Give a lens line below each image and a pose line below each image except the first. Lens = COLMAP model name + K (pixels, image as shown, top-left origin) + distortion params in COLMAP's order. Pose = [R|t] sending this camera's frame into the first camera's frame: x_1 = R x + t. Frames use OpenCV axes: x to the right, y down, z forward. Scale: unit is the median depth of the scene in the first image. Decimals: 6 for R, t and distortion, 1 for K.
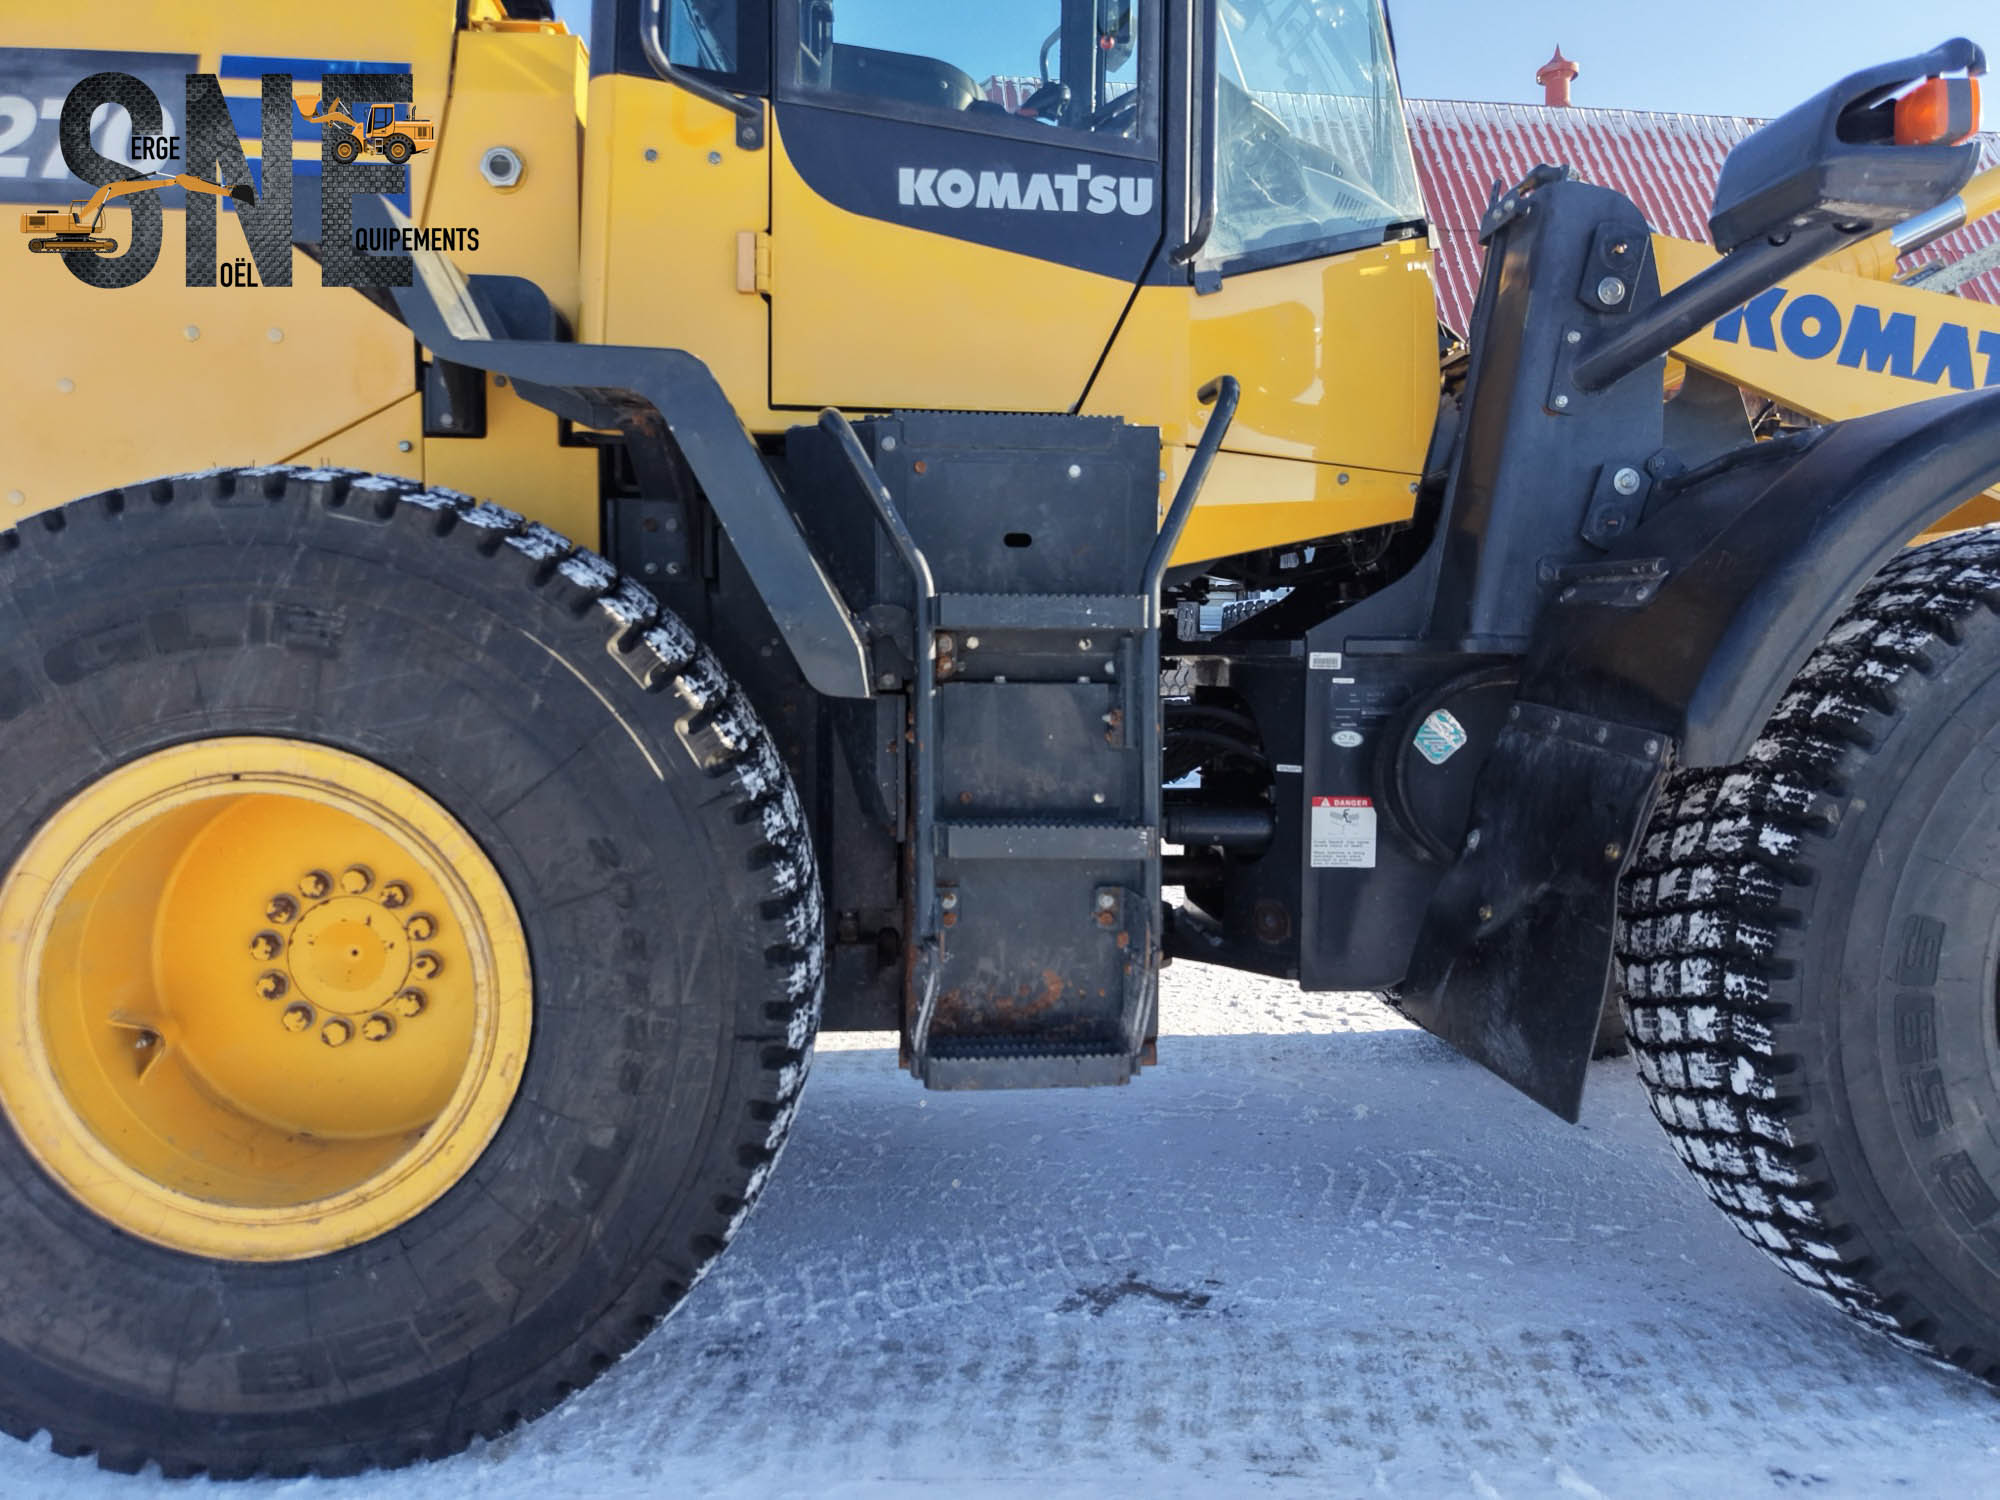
lens RADIAL K [[1331.9, 0, 1000.0], [0, 1331.9, 750.0], [0, 0, 1]] dist [0.005654, 0.002659]
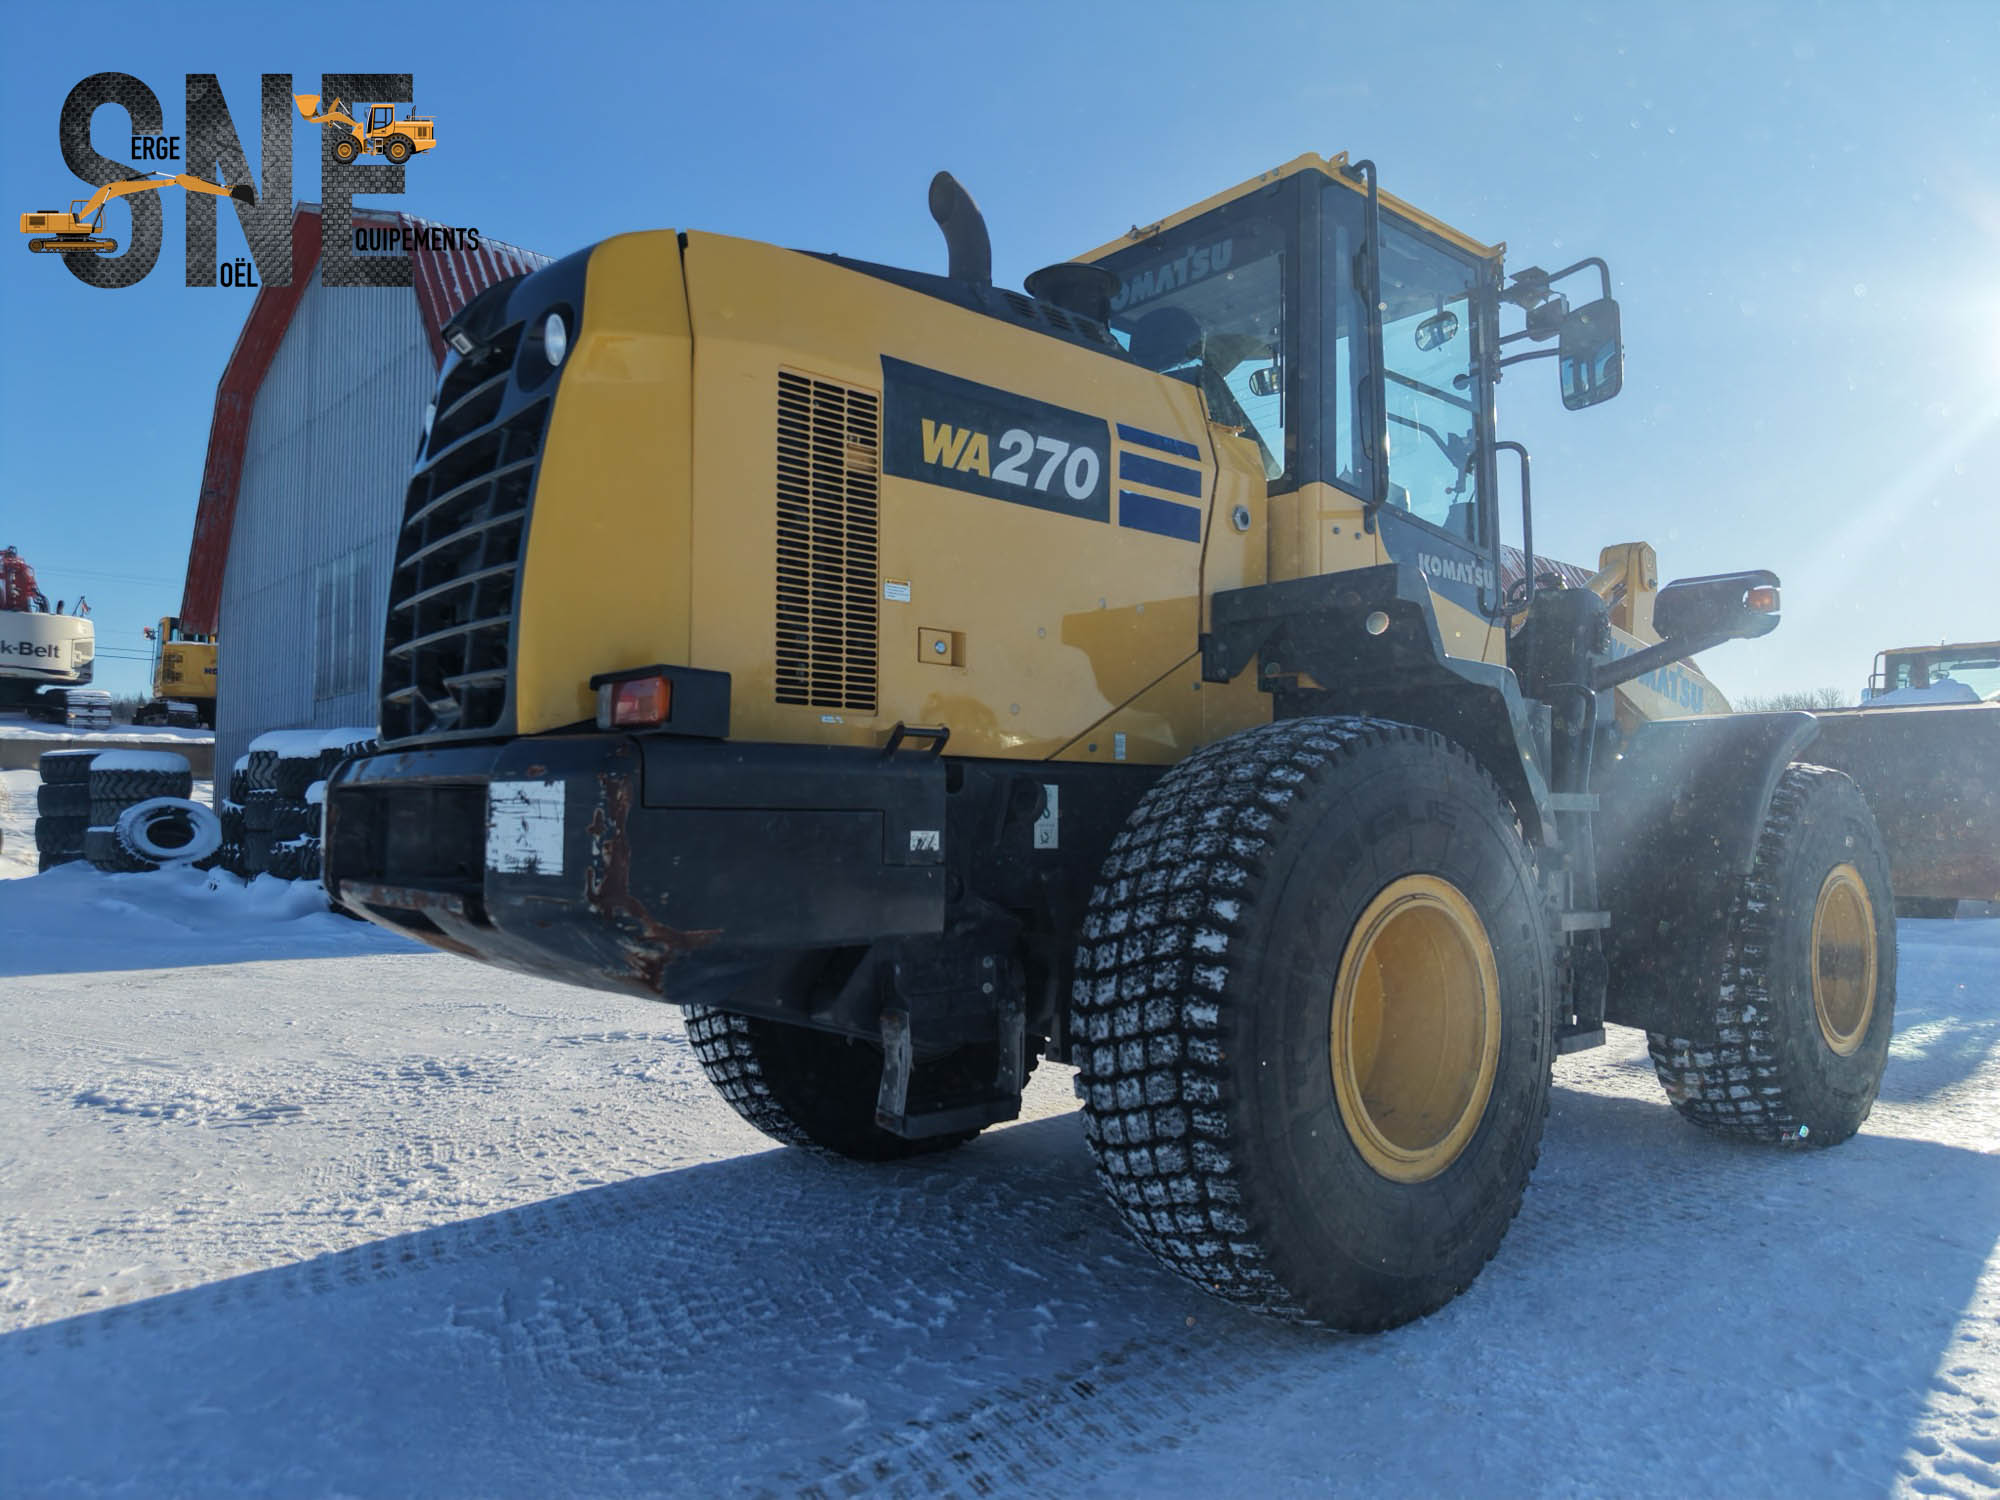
lens RADIAL K [[1348.9, 0, 1000.0], [0, 1348.9, 750.0], [0, 0, 1]] dist [0.064439, -0.051797]
pose [[0.799428, 0.030064, 0.600009, -1.633320], [0.033254, 0.995001, -0.094161, -0.017594], [-0.599841, 0.095227, 0.794432, -0.093863]]
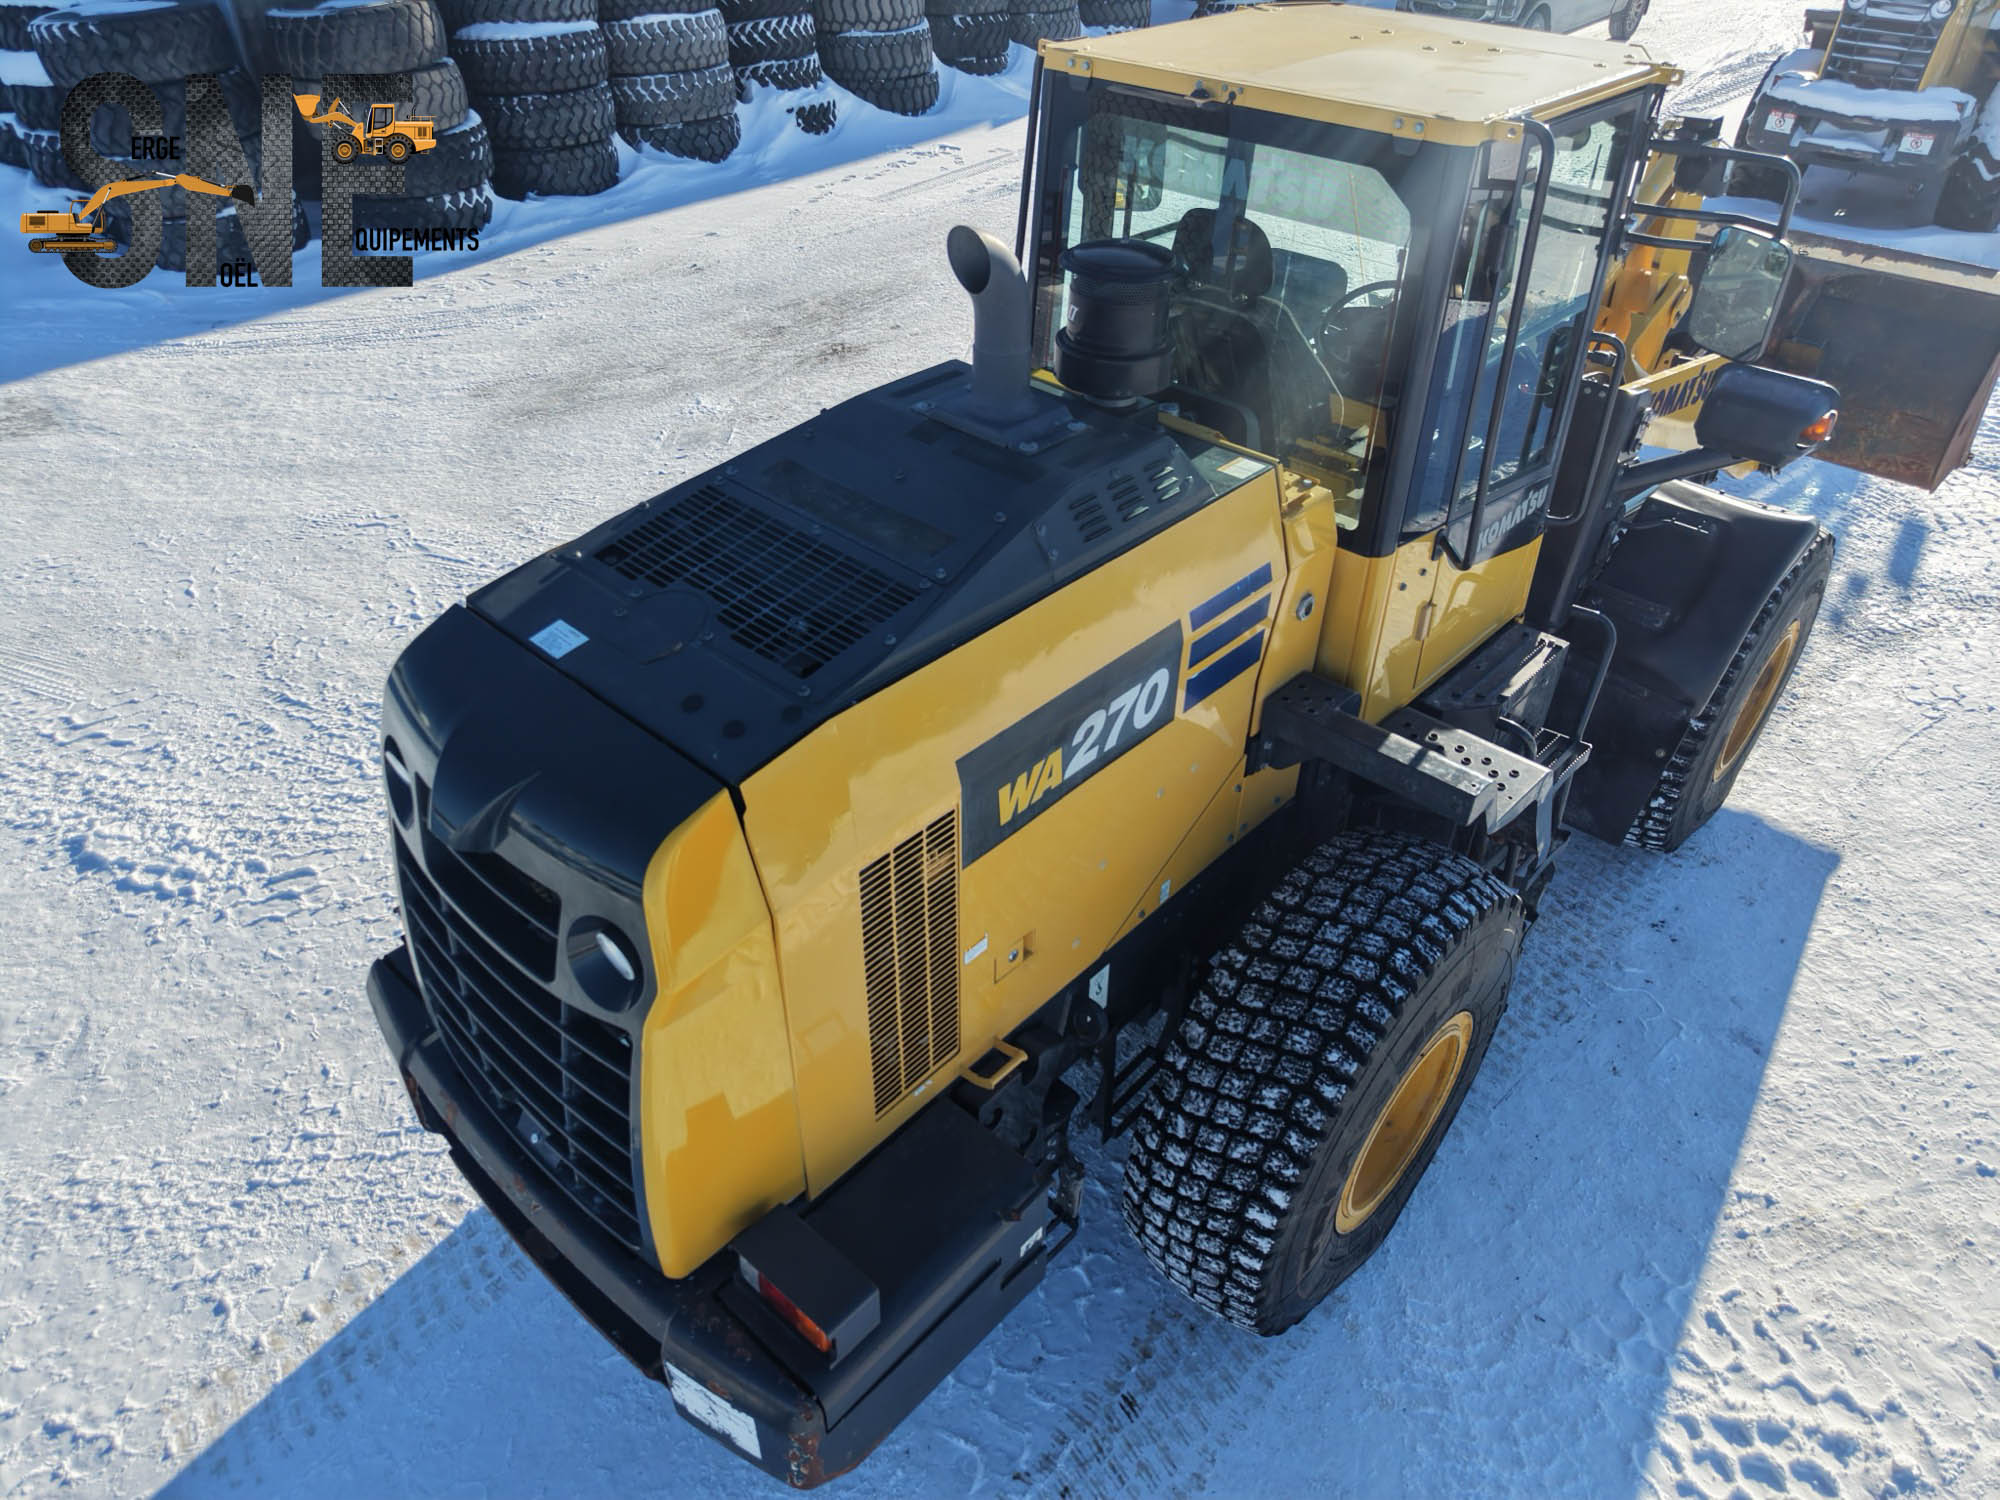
lens RADIAL K [[1363.1, 0, 1000.0], [0, 1363.1, 750.0], [0, 0, 1]] dist [0.052341, -0.053824]
pose [[0.723829, -0.420364, 0.547143, -1.528443], [0.034084, 0.813800, 0.580144, -1.228851], [-0.689137, -0.401277, 0.603380, 0.299107]]
